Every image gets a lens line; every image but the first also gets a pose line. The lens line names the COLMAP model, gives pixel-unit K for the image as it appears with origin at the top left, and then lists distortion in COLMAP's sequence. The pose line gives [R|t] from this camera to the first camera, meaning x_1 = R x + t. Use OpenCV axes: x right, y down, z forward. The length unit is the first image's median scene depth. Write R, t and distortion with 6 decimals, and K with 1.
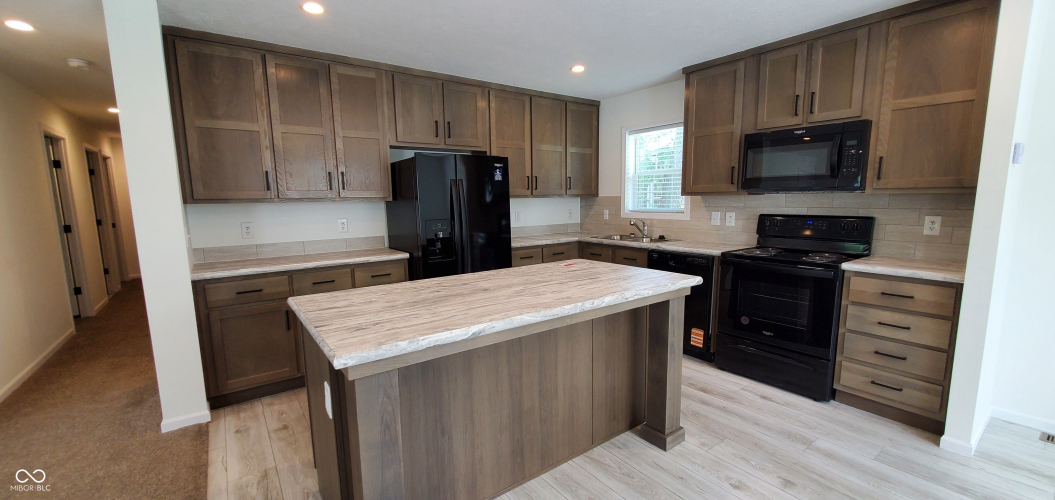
lens RADIAL K [[419.0, 0, 531.5], [0, 419.0, 256.2], [0, 0, 1]] dist [0.002929, -0.002350]
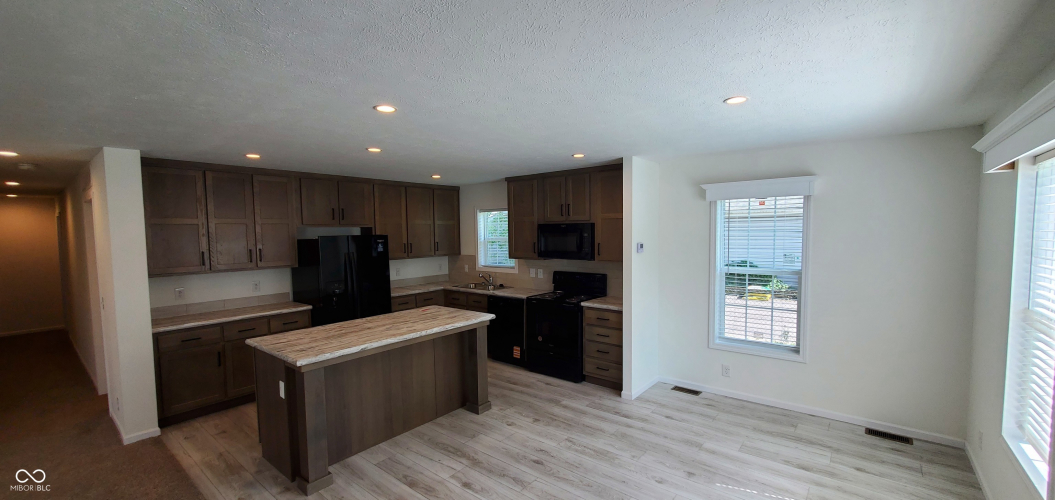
lens RADIAL K [[419.0, 0, 531.5], [0, 419.0, 256.2], [0, 0, 1]] dist [0.002929, -0.002350]
pose [[0.969718, -0.015634, 0.243725, 0.086385], [0.035646, 0.996322, -0.077917, -0.040716], [-0.241610, 0.084246, 0.966709, -0.606357]]
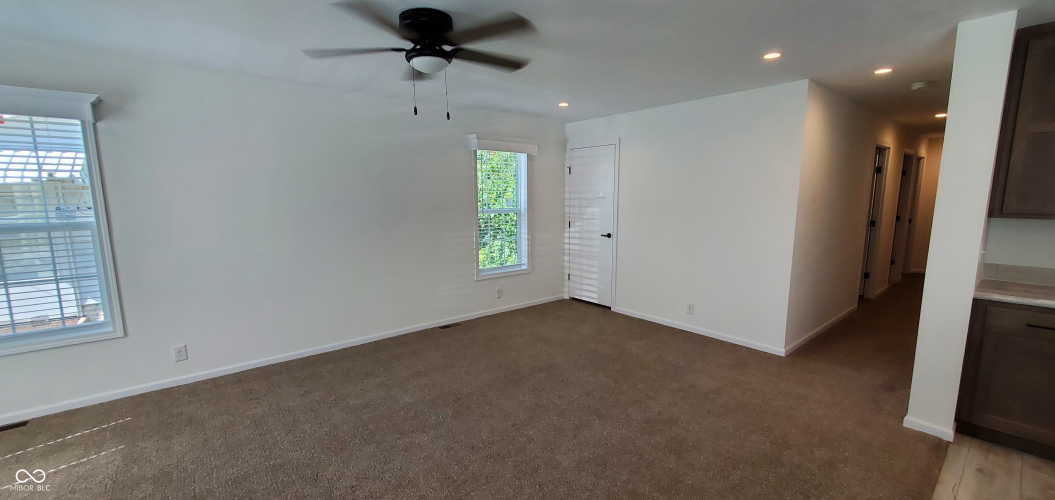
lens RADIAL K [[419.0, 0, 531.5], [0, 419.0, 256.2], [0, 0, 1]] dist [0.002929, -0.002350]
pose [[0.056718, 0.157440, -0.985898, 0.060394], [-0.134592, 0.979680, 0.148704, -0.037846], [0.989277, 0.124260, 0.076755, -0.082476]]
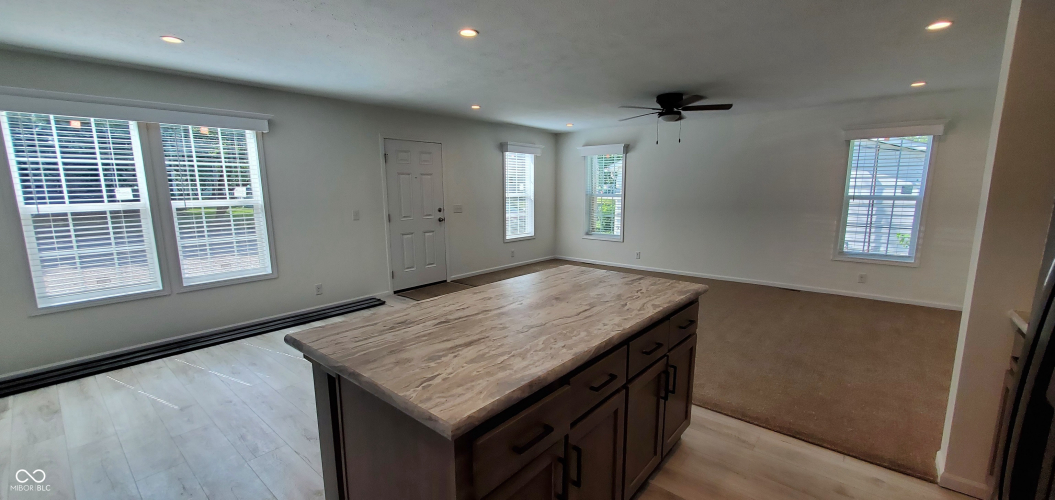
lens RADIAL K [[419.0, 0, 531.5], [0, 419.0, 256.2], [0, 0, 1]] dist [0.002929, -0.002350]
pose [[-0.971787, 0.056545, -0.228983, 0.117918], [-0.014688, 0.954444, 0.298028, -0.210187], [0.235403, 0.292983, -0.926686, 1.241975]]
